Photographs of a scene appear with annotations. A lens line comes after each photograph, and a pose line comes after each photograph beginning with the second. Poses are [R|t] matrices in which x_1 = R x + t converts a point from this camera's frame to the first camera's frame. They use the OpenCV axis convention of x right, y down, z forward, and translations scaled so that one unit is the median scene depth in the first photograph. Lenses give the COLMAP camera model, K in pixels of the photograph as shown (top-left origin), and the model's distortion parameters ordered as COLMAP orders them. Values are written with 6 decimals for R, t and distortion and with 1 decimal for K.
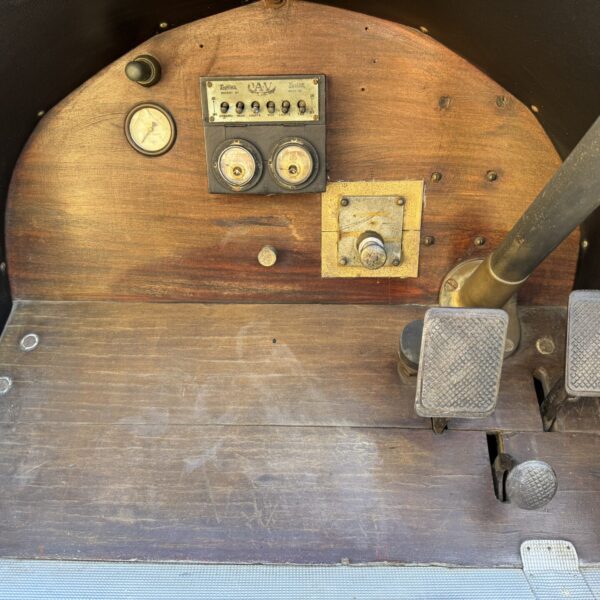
lens RADIAL K [[560.9, 0, 300.0], [0, 560.9, 300.0], [0, 0, 1]] dist [0.133855, -0.283916]
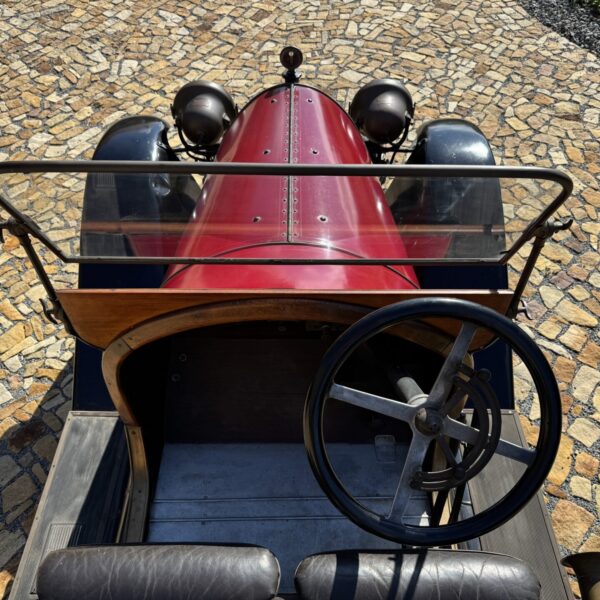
lens RADIAL K [[560.9, 0, 300.0], [0, 560.9, 300.0], [0, 0, 1]] dist [0.133855, -0.283916]
pose [[0.999888, -0.014866, 0.001856, 0.013431], [0.012342, 0.887601, 0.460449, -1.370049], [-0.008493, -0.460374, 0.887684, -1.104950]]
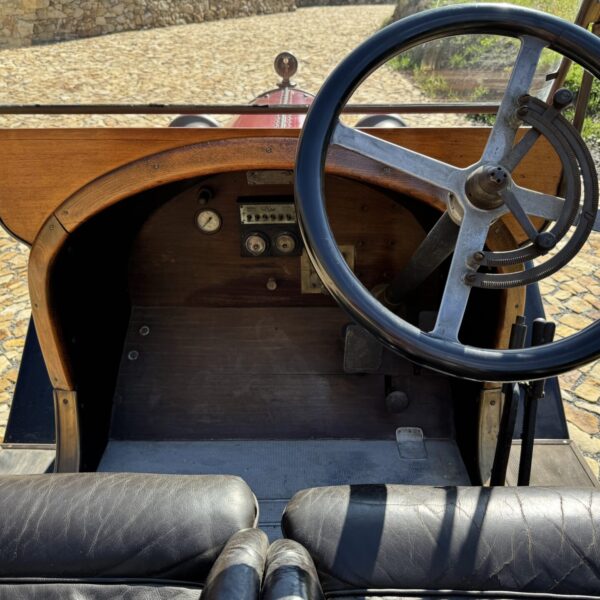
lens RADIAL K [[560.9, 0, 300.0], [0, 560.9, 300.0], [0, 0, 1]] dist [0.133855, -0.283916]
pose [[0.999843, -0.014872, 0.009588, 0.017993], [0.013251, 0.988397, 0.151313, -0.336674], [-0.011727, -0.151162, 0.988439, -0.919815]]
